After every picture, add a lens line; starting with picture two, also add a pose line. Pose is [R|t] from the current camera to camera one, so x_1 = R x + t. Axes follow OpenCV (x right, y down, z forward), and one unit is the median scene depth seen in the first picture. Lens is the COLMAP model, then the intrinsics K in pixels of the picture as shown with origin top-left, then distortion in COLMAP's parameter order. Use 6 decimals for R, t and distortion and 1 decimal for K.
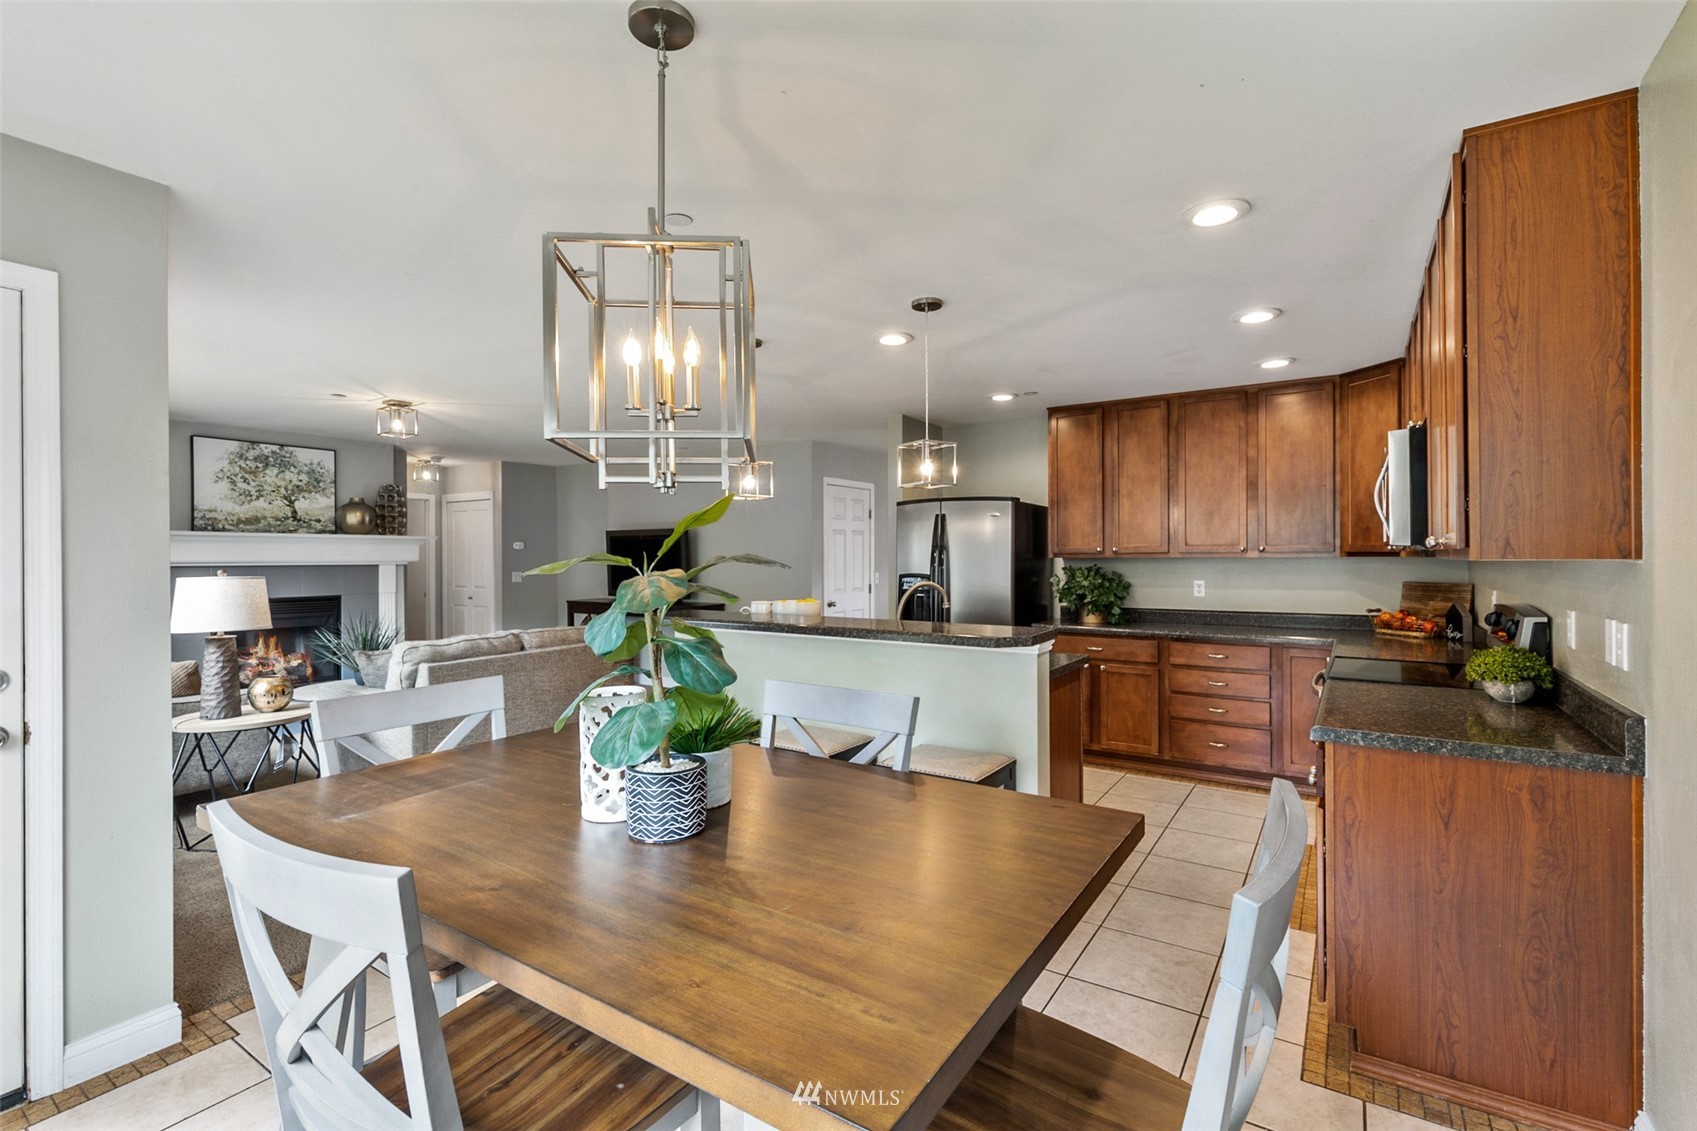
lens RADIAL K [[769.9, 0, 847.2], [0, 769.9, 555.9], [0, 0, 1]] dist [0.002413, 0.001179]
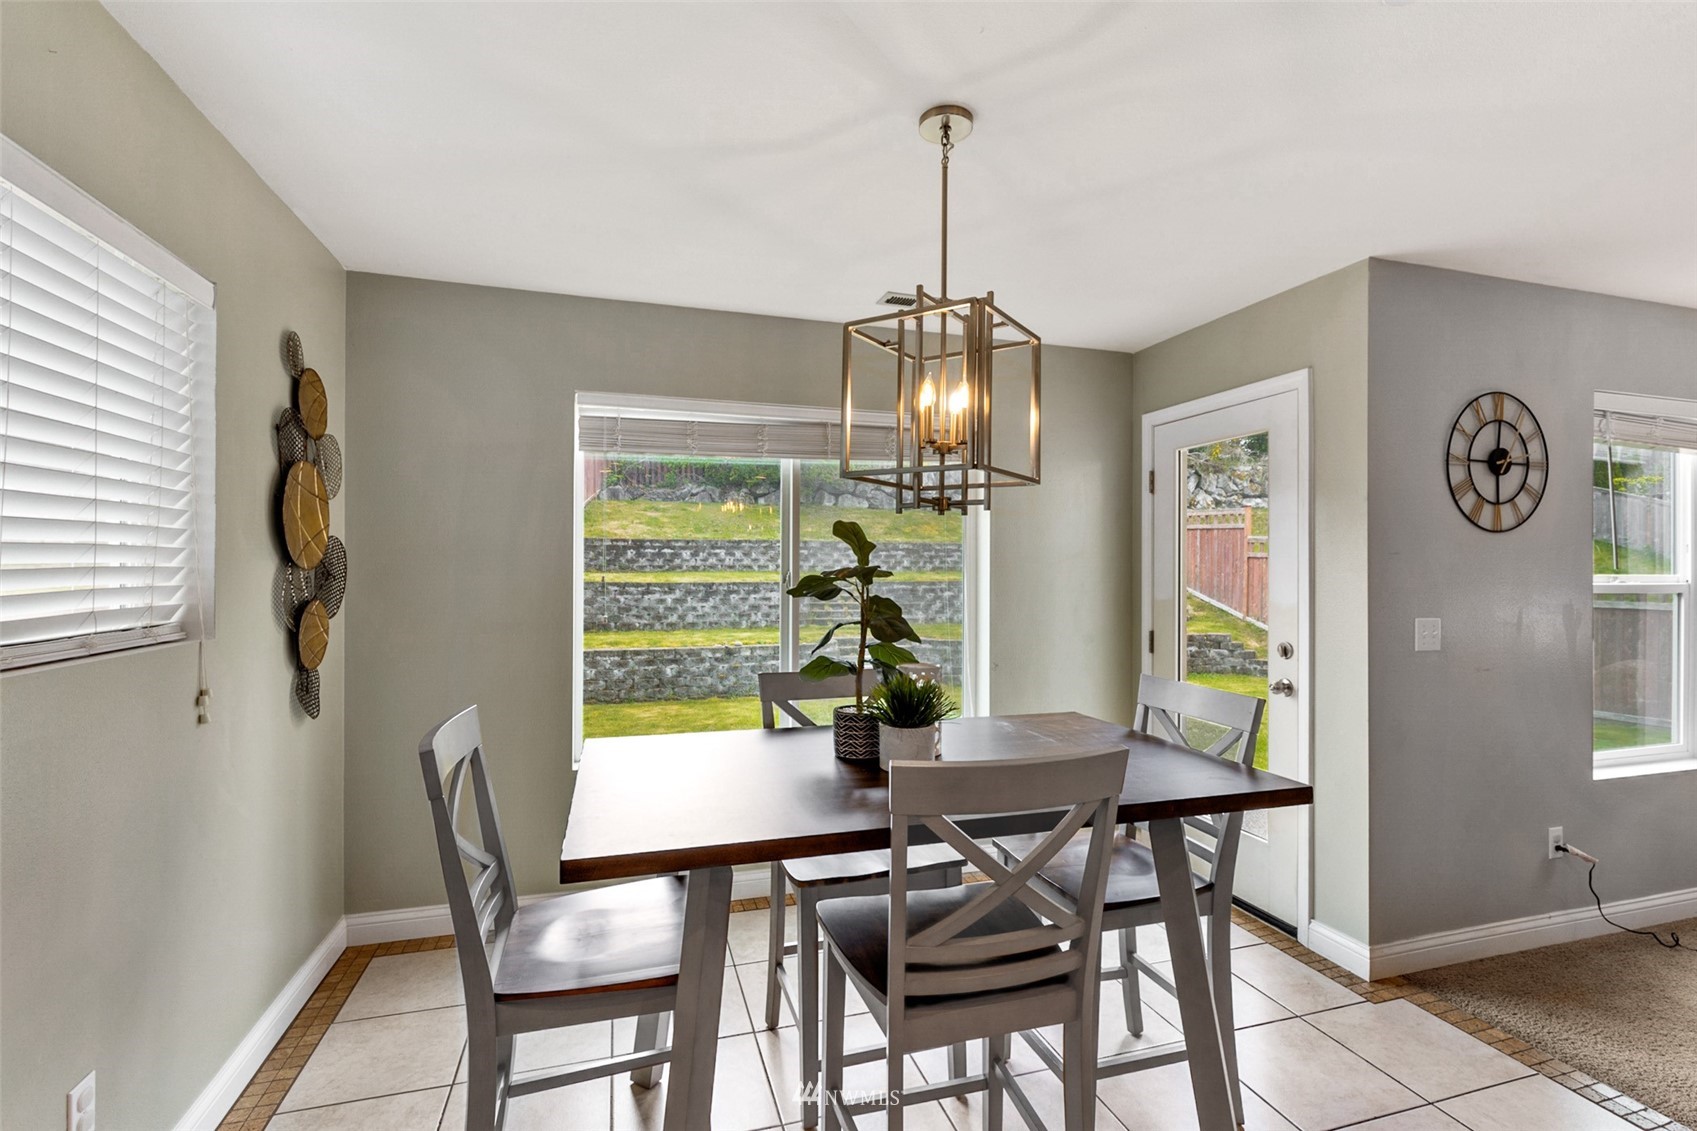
lens RADIAL K [[769.9, 0, 845.5], [0, 769.9, 573.4], [0, 0, 1]] dist [0.002413, 0.001179]
pose [[-0.640094, 0.003572, -0.768288, 0.191764], [-0.001974, 0.999978, 0.006294, 0.000006], [0.768294, 0.005546, -0.640073, 0.397586]]
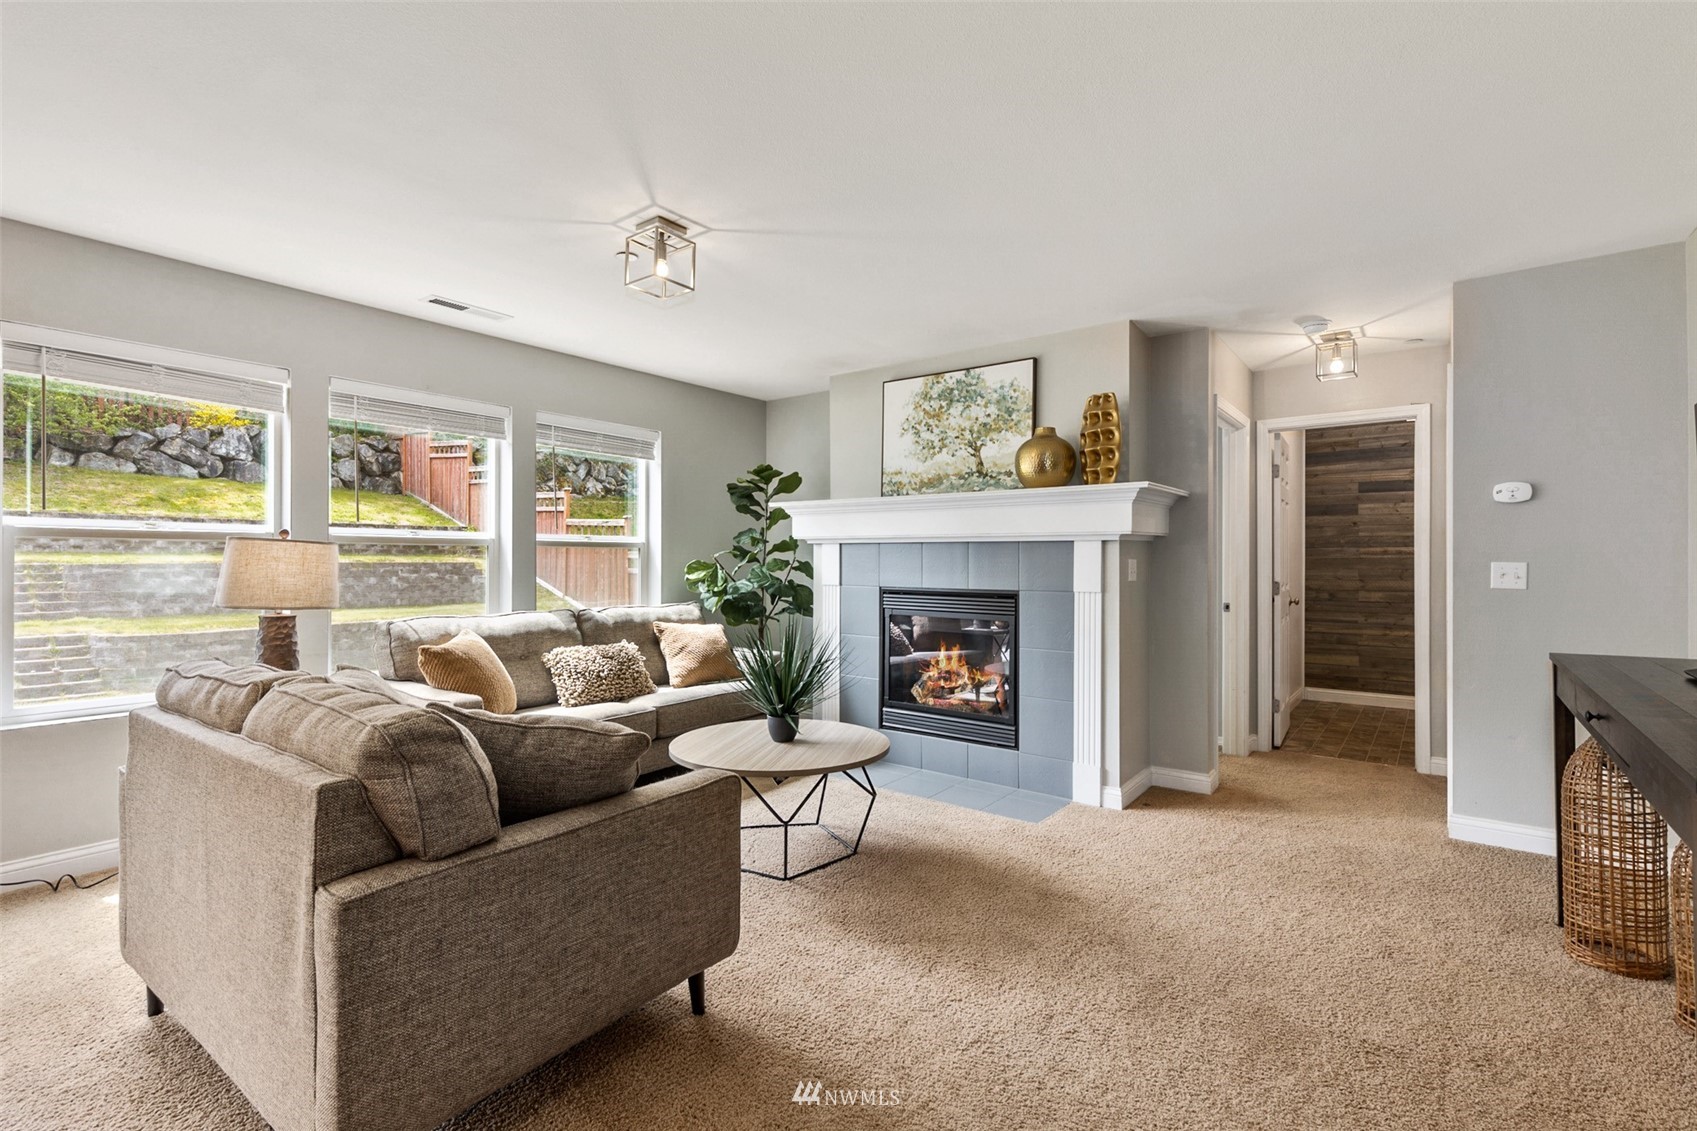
lens RADIAL K [[769.9, 0, 850.9], [0, 769.9, 557.2], [0, 0, 1]] dist [0.002413, 0.001179]
pose [[-0.067644, -0.003413, -0.997704, -0.040228], [-0.002333, 0.999992, -0.003263, 0.027810], [0.997707, 0.002107, -0.067651, 0.955876]]
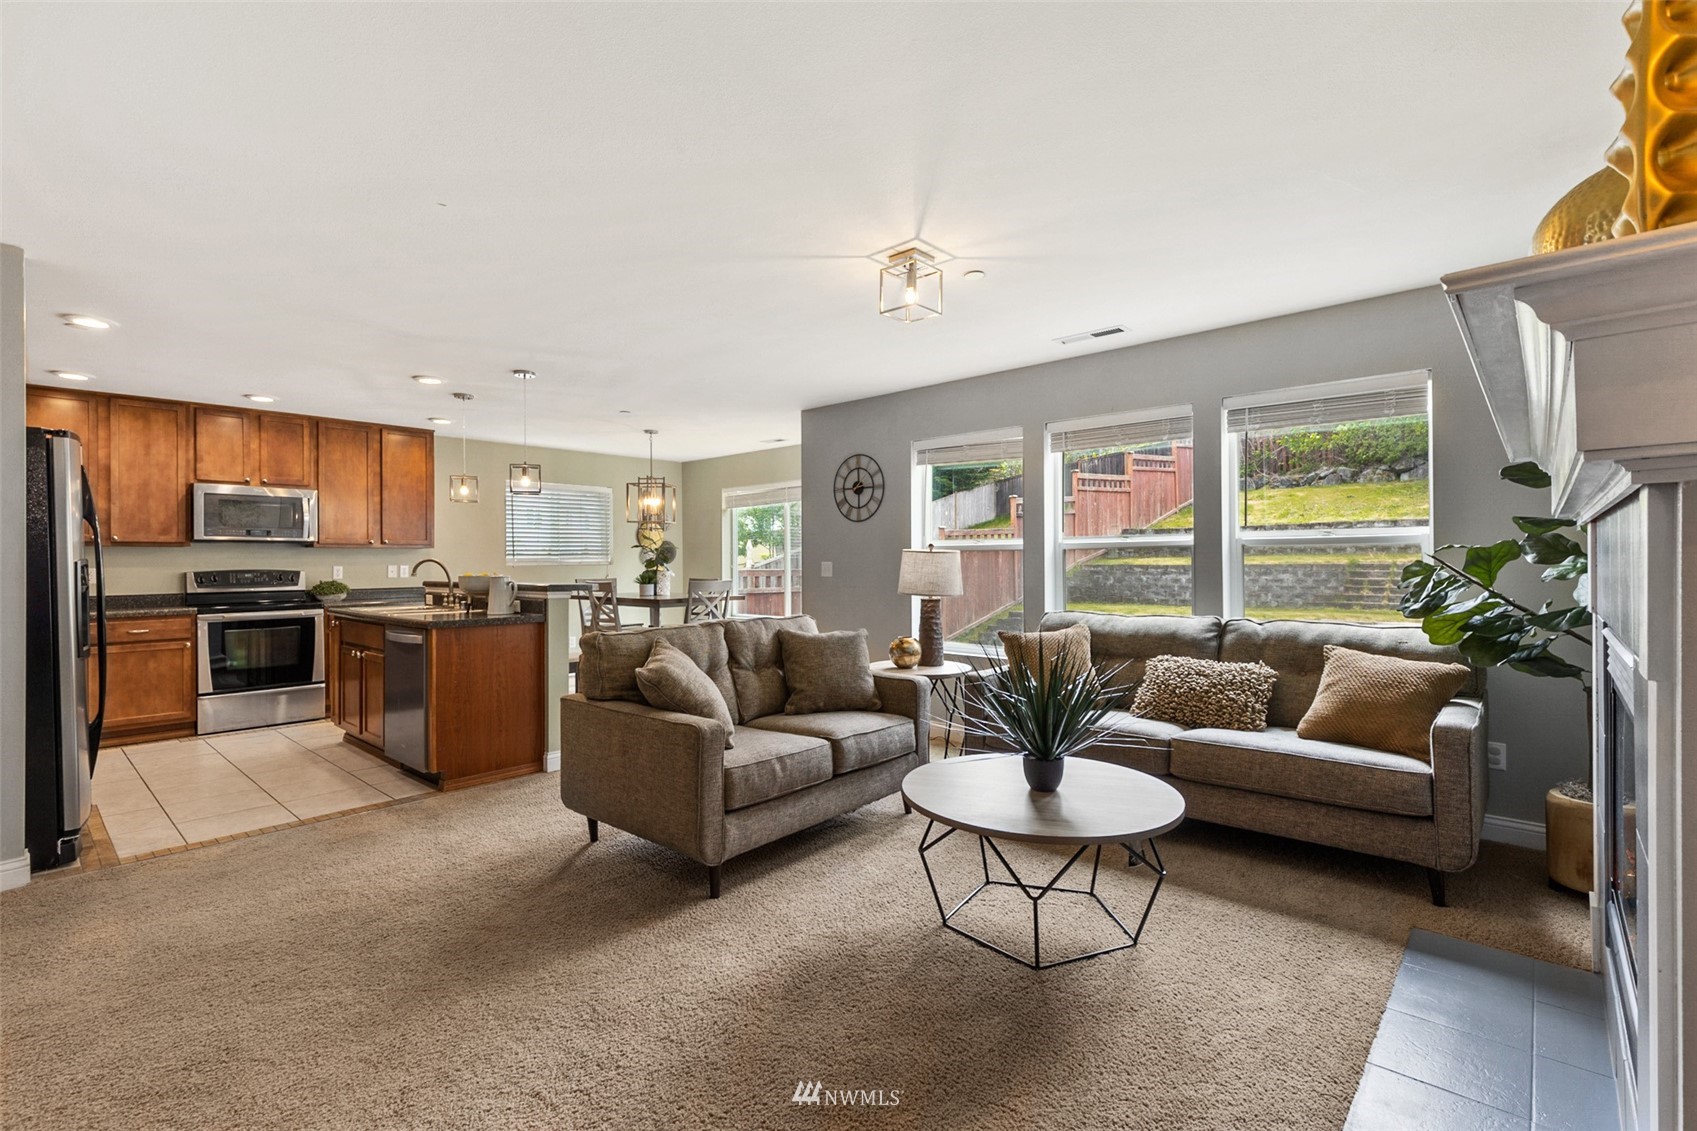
lens RADIAL K [[769.9, 0, 858.1], [0, 769.9, 556.6], [0, 0, 1]] dist [0.002413, 0.001179]
pose [[-0.988754, 0.008517, 0.149309, -0.512092], [0.007402, 0.999940, -0.008022, 0.027366], [-0.149369, -0.006826, -0.988758, 1.296987]]
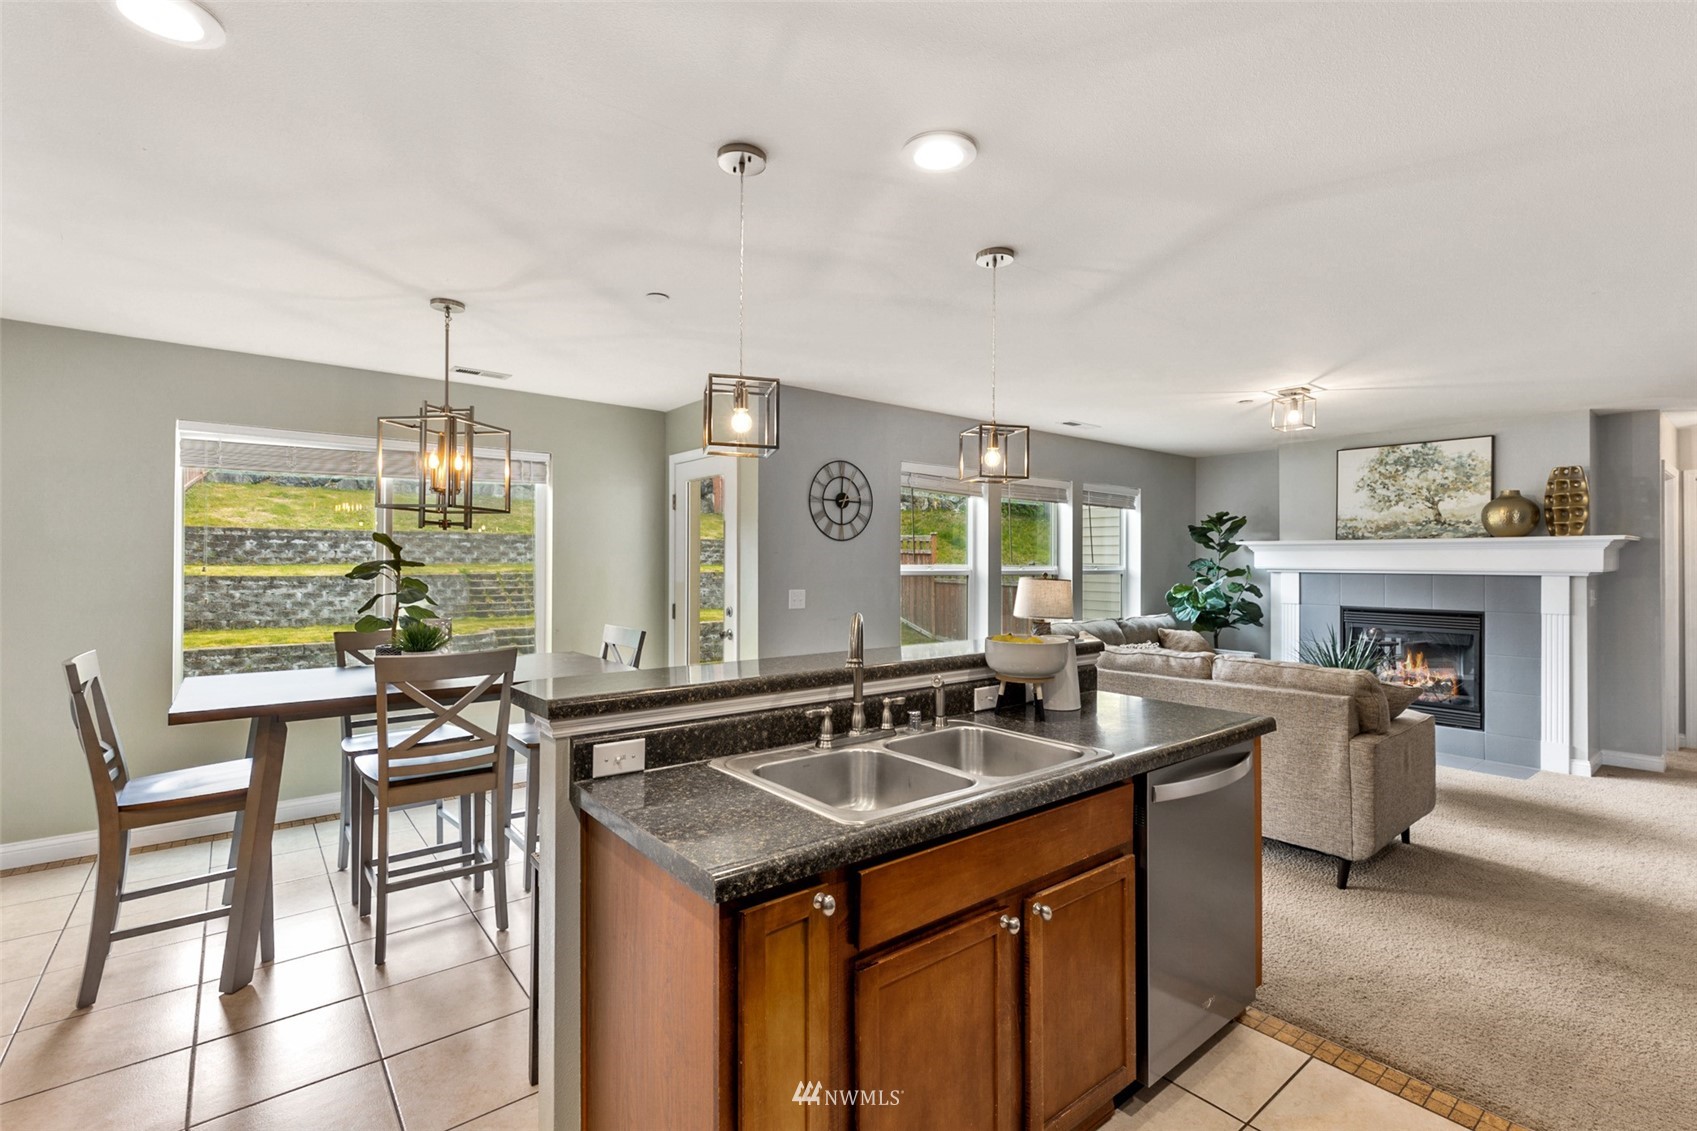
lens RADIAL K [[769.9, 0, 854.3], [0, 769.9, 560.9], [0, 0, 1]] dist [0.002413, 0.001179]
pose [[-0.302428, -0.002588, -0.953169, 0.341900], [-0.002849, 0.999994, -0.001811, 0.000043], [0.953168, 0.002168, -0.302434, 0.643171]]
